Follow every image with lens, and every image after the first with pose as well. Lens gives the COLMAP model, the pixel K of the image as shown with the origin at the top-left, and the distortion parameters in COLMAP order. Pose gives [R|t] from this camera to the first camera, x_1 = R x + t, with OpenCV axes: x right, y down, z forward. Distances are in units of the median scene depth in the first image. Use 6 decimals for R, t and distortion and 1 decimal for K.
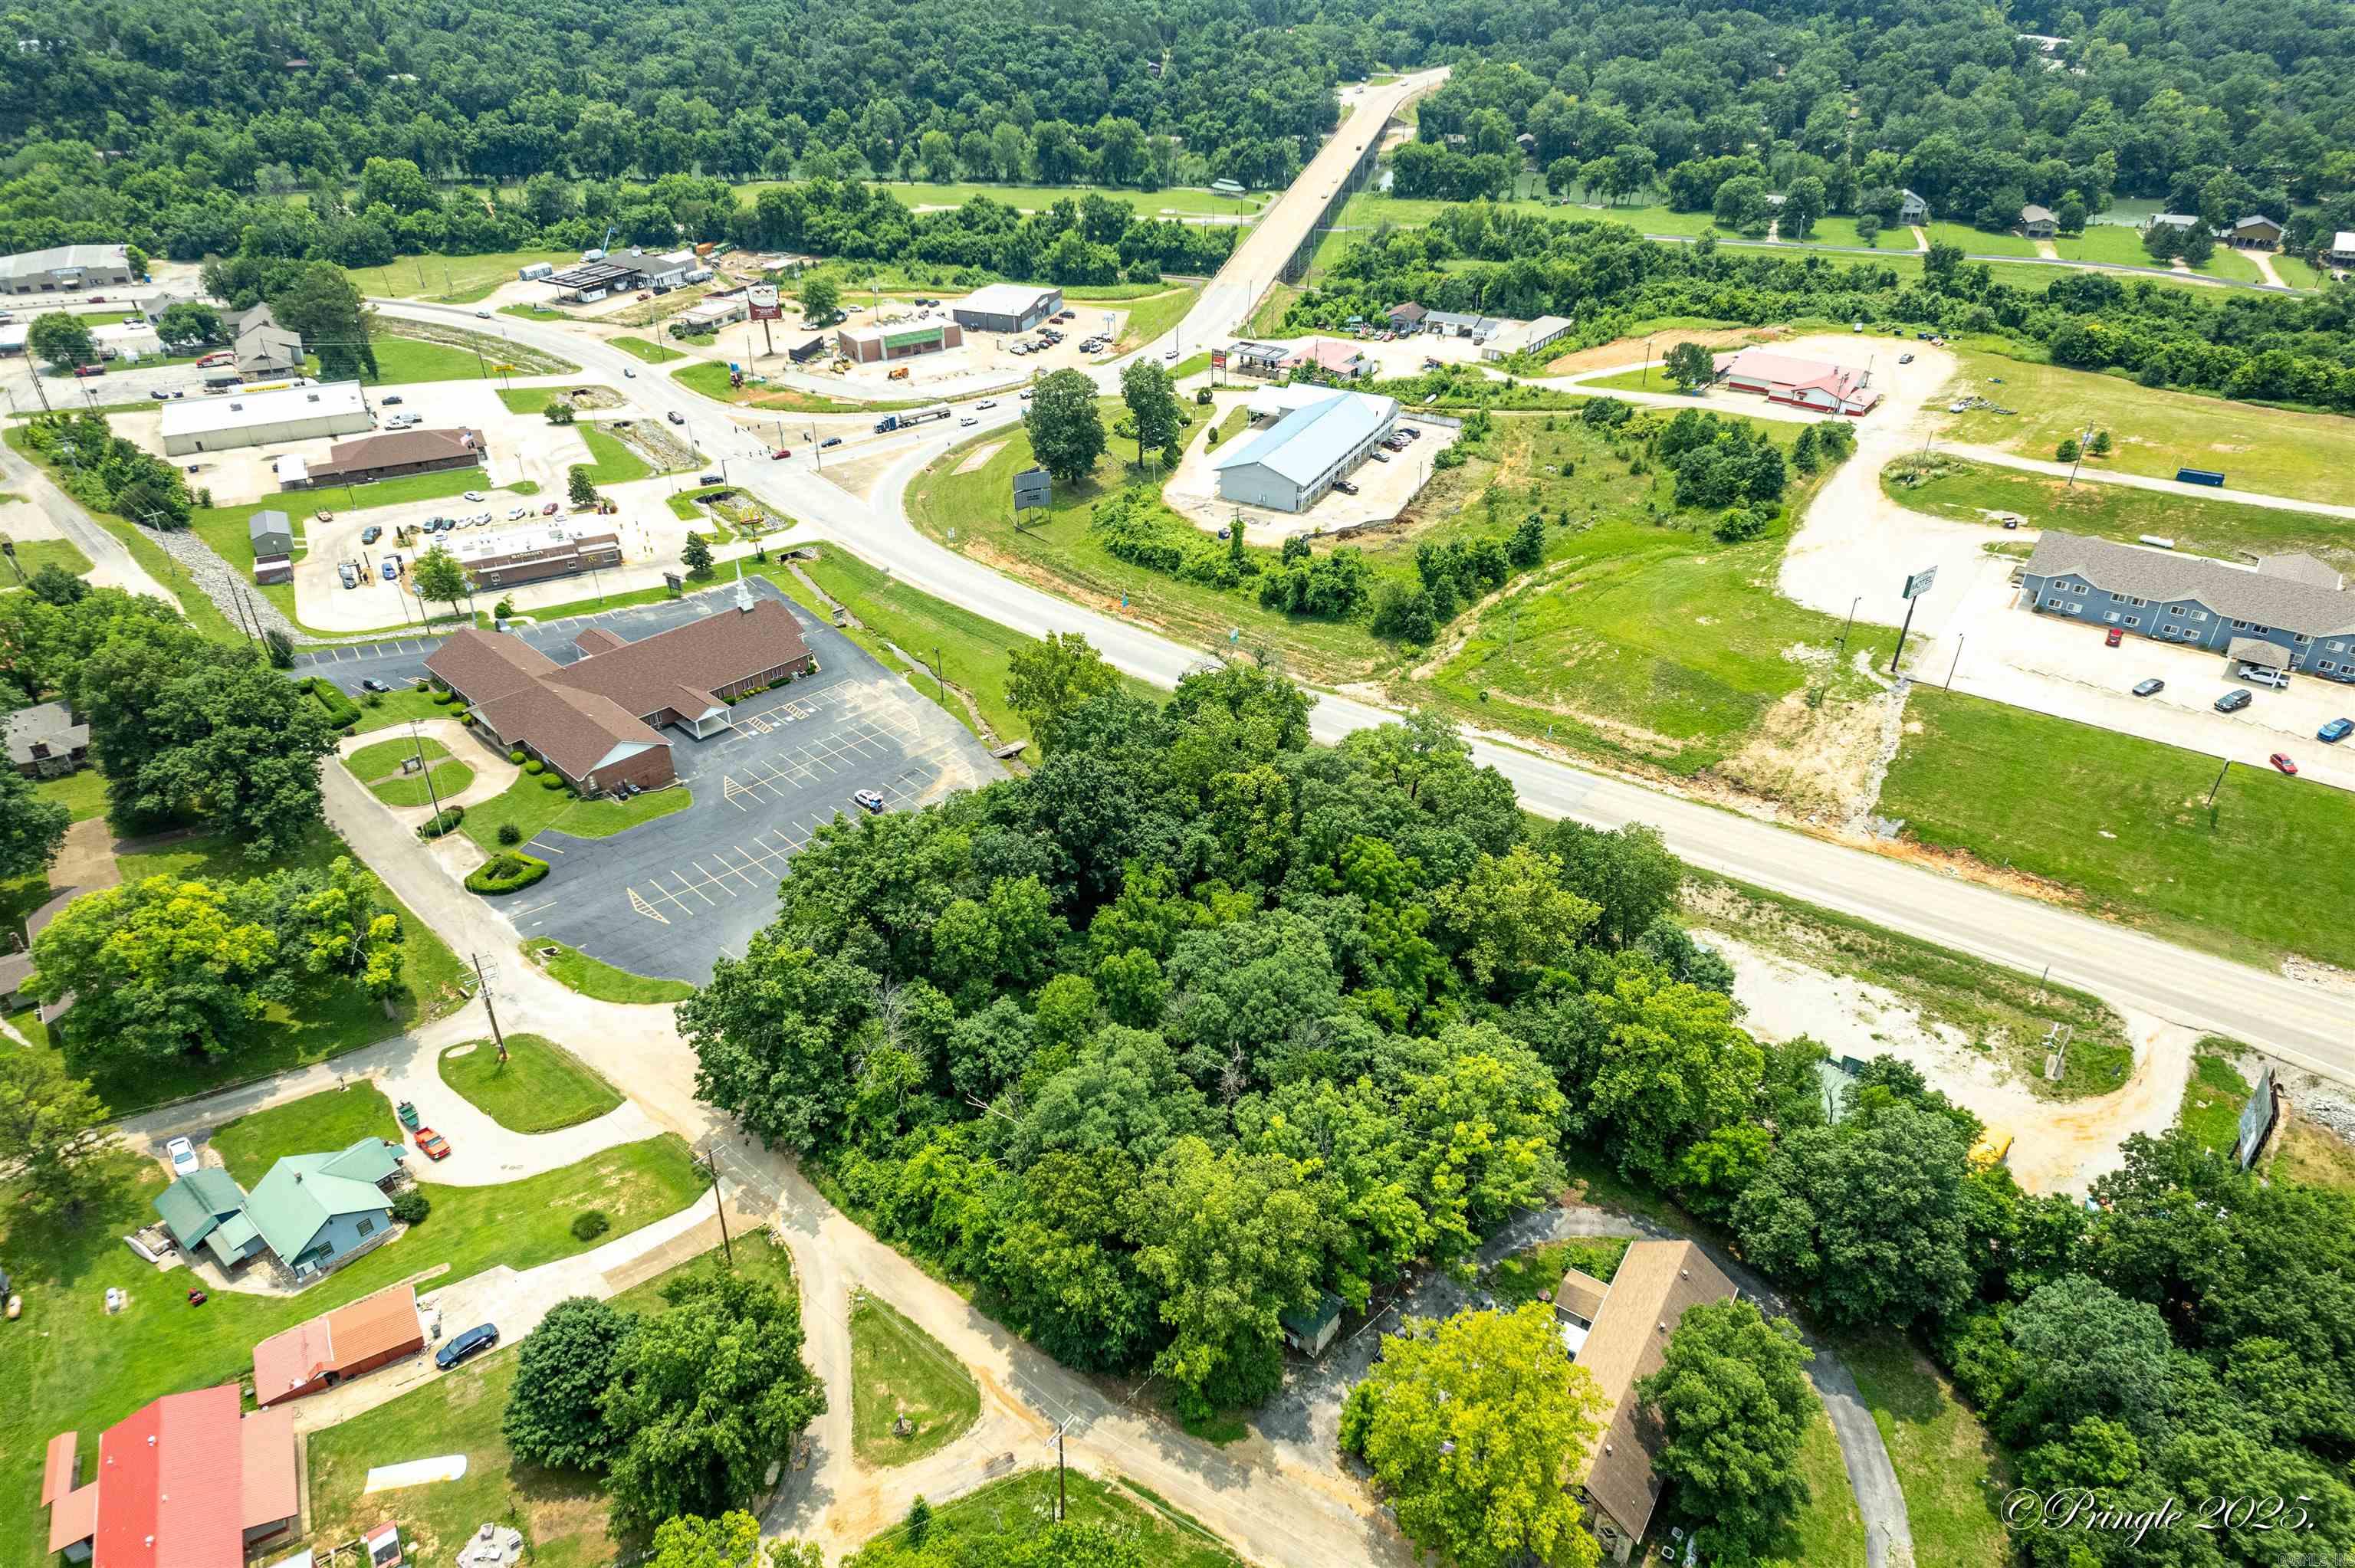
lens RADIAL K [[1430.7, 0, 1180.7], [0, 1430.7, 815.9], [0, 0, 1]] dist [0.078786, -0.053859]
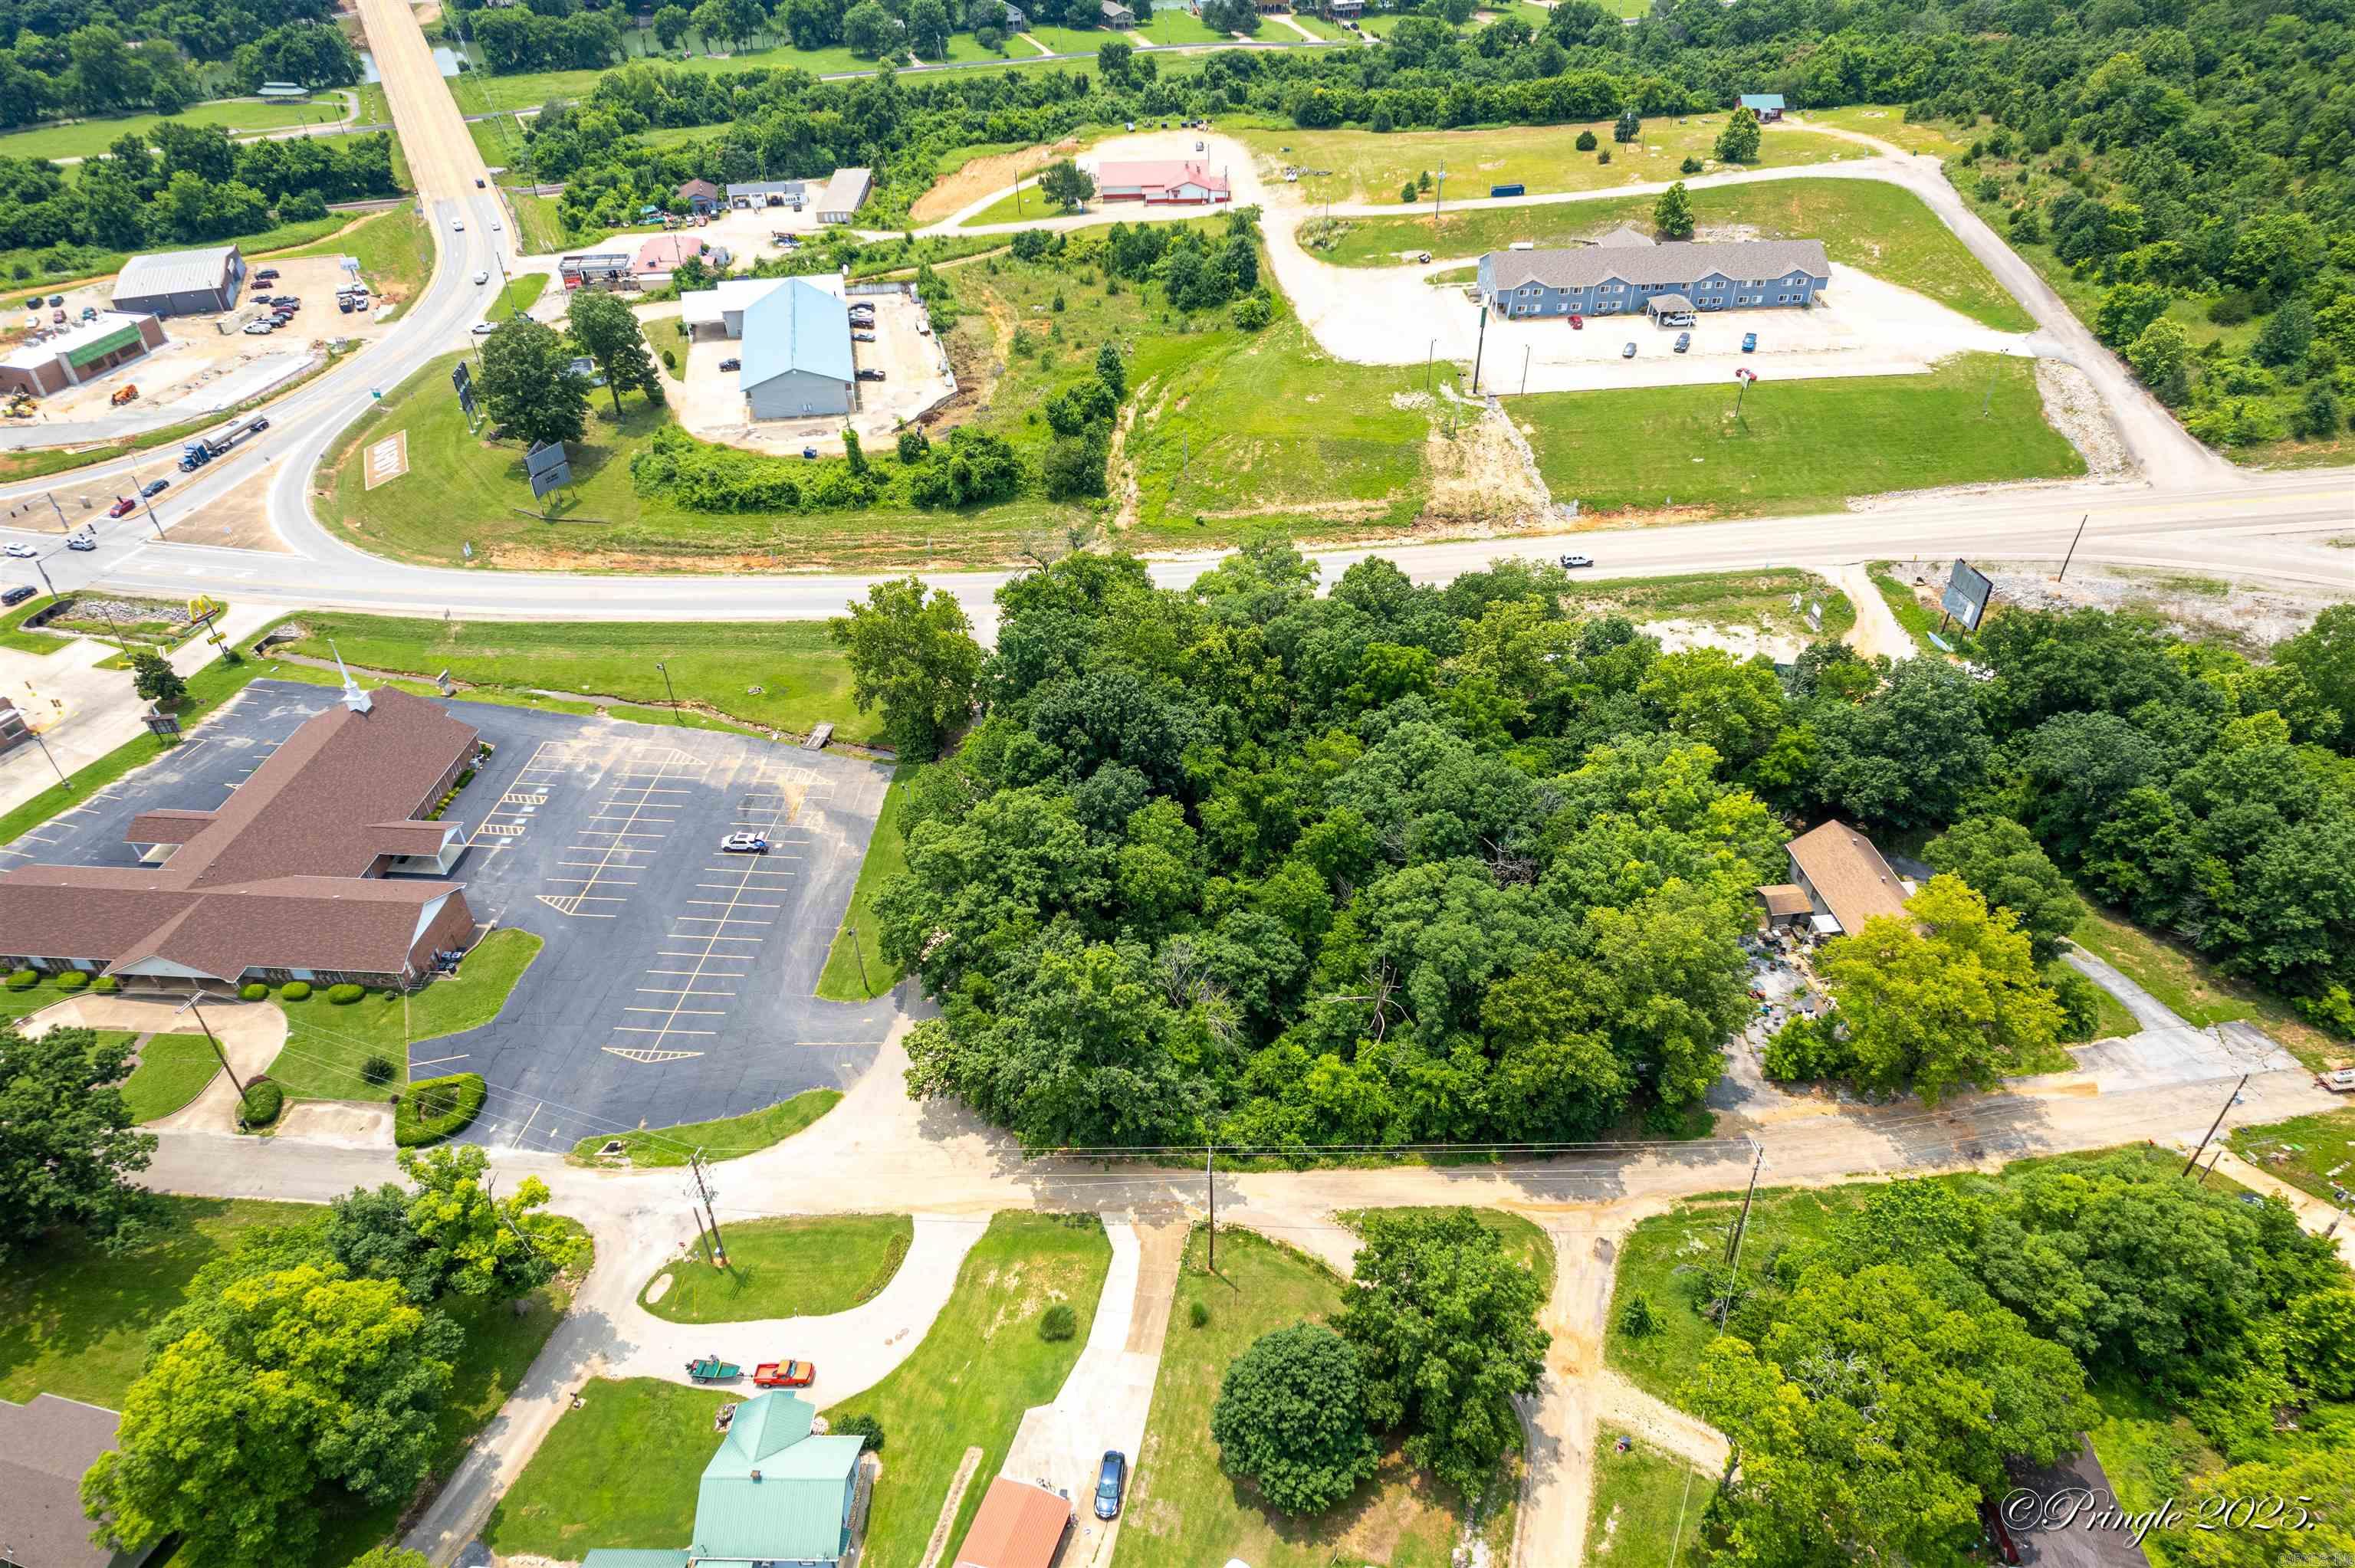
lens RADIAL K [[1430.7, 0, 1180.7], [0, 1430.7, 815.9], [0, 0, 1]] dist [0.078786, -0.053859]
pose [[0.774700, -0.403751, 0.486647, -0.406868], [0.361077, 0.914260, 0.183720, -0.085700], [-0.519099, 0.033389, 0.854062, 0.123095]]
